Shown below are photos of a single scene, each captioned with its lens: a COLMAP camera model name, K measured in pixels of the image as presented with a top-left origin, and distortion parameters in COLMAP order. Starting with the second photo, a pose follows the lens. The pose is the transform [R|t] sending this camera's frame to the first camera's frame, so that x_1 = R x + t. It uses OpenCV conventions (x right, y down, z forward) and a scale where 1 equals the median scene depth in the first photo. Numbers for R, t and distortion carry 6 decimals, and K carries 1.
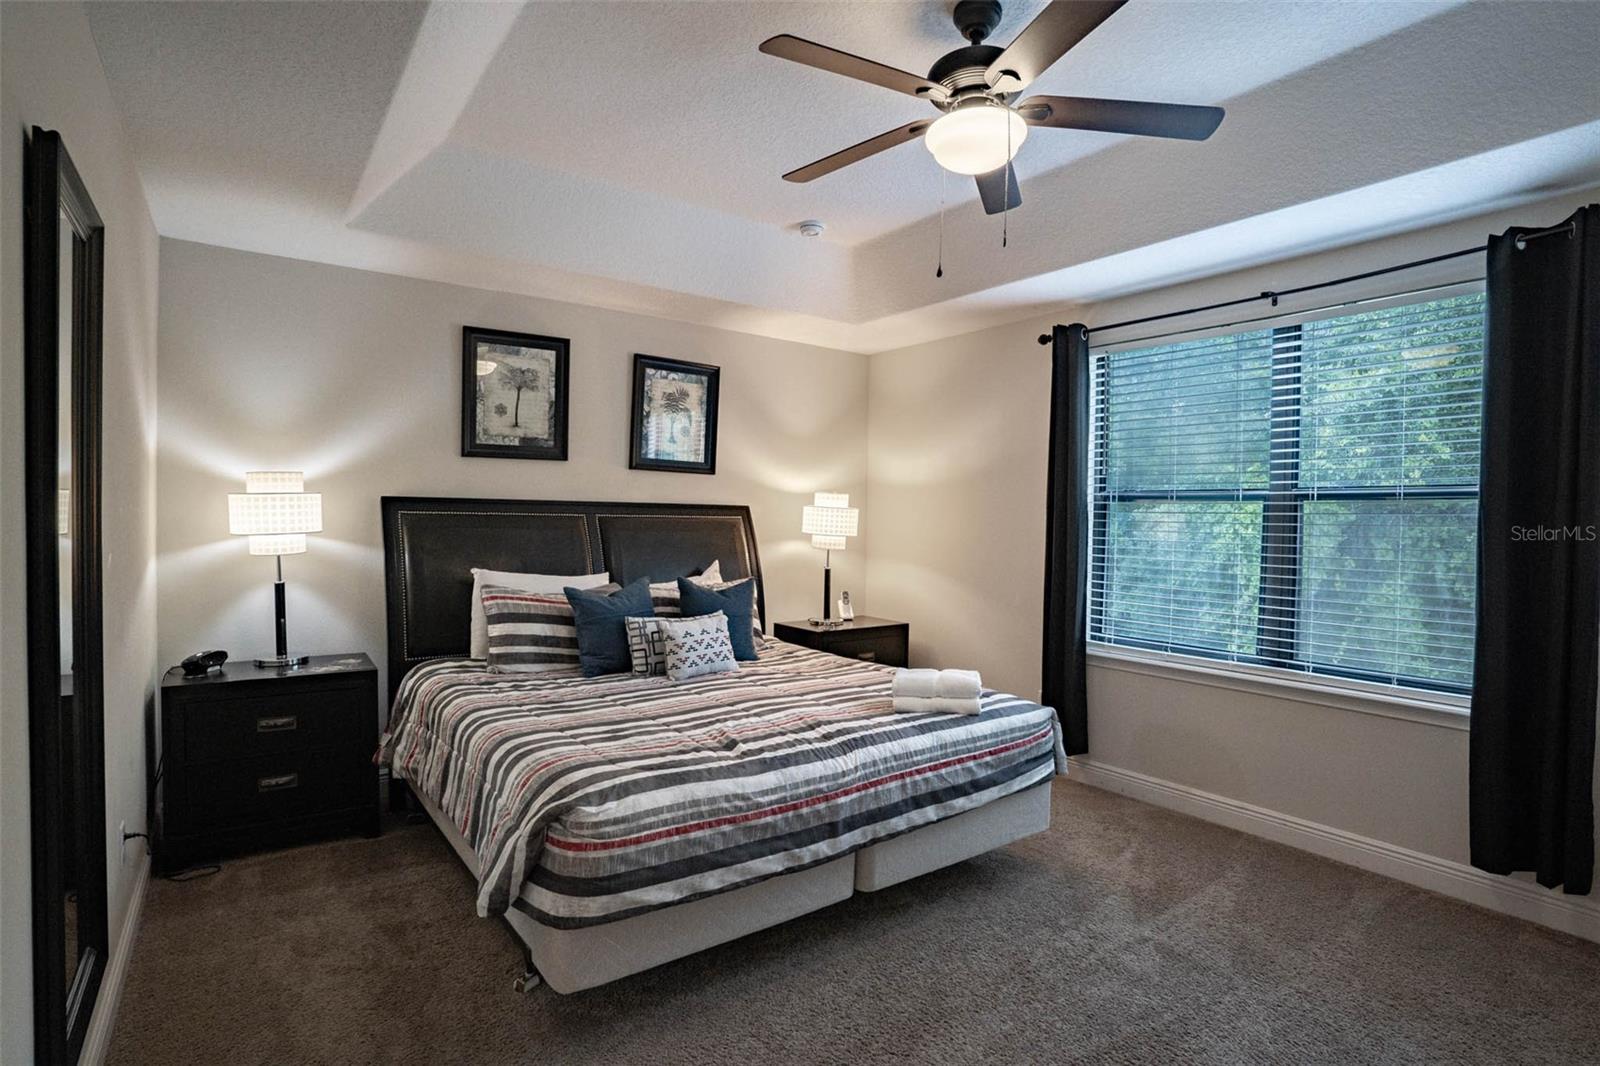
lens RADIAL K [[784.6, 0, 797.5], [0, 784.6, 535.4], [0, 0, 1]] dist [-0.083812, 0.041547]
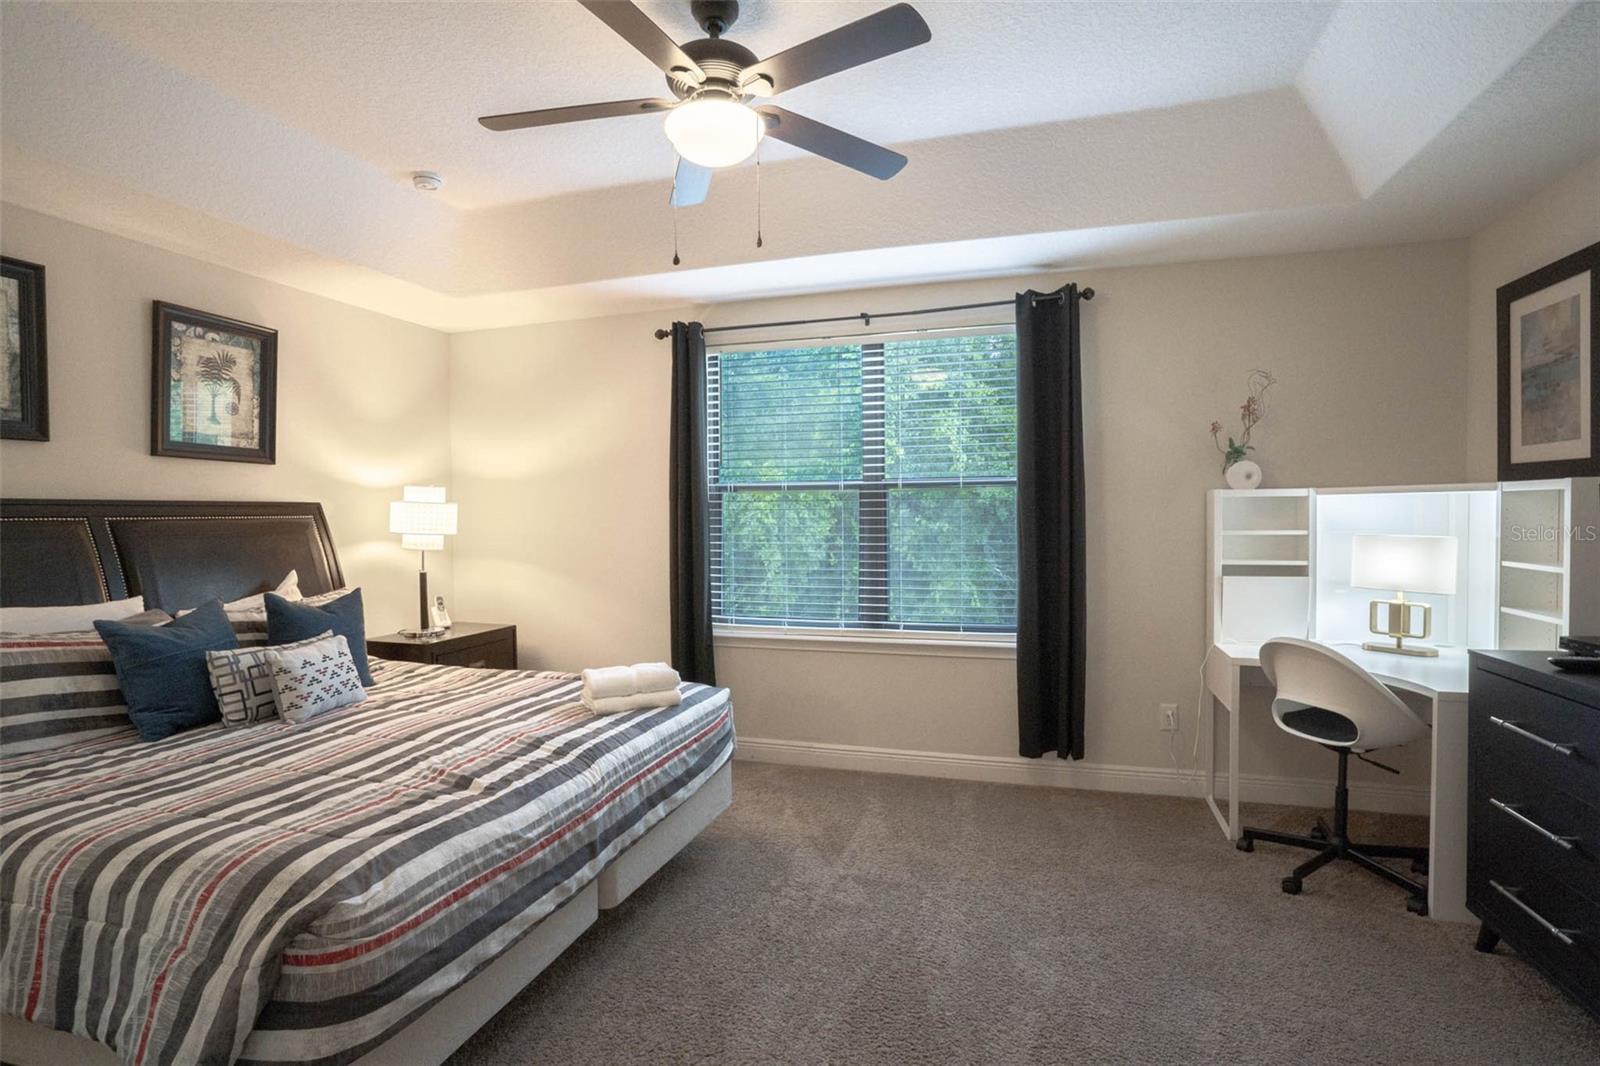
lens RADIAL K [[784.6, 0, 797.5], [0, 784.6, 535.4], [0, 0, 1]] dist [-0.083812, 0.041547]
pose [[0.809772, -0.040112, 0.585371, -0.235236], [0.035001, 0.999186, 0.020049, -0.002926], [-0.585699, 0.004254, 0.810517, 0.097040]]
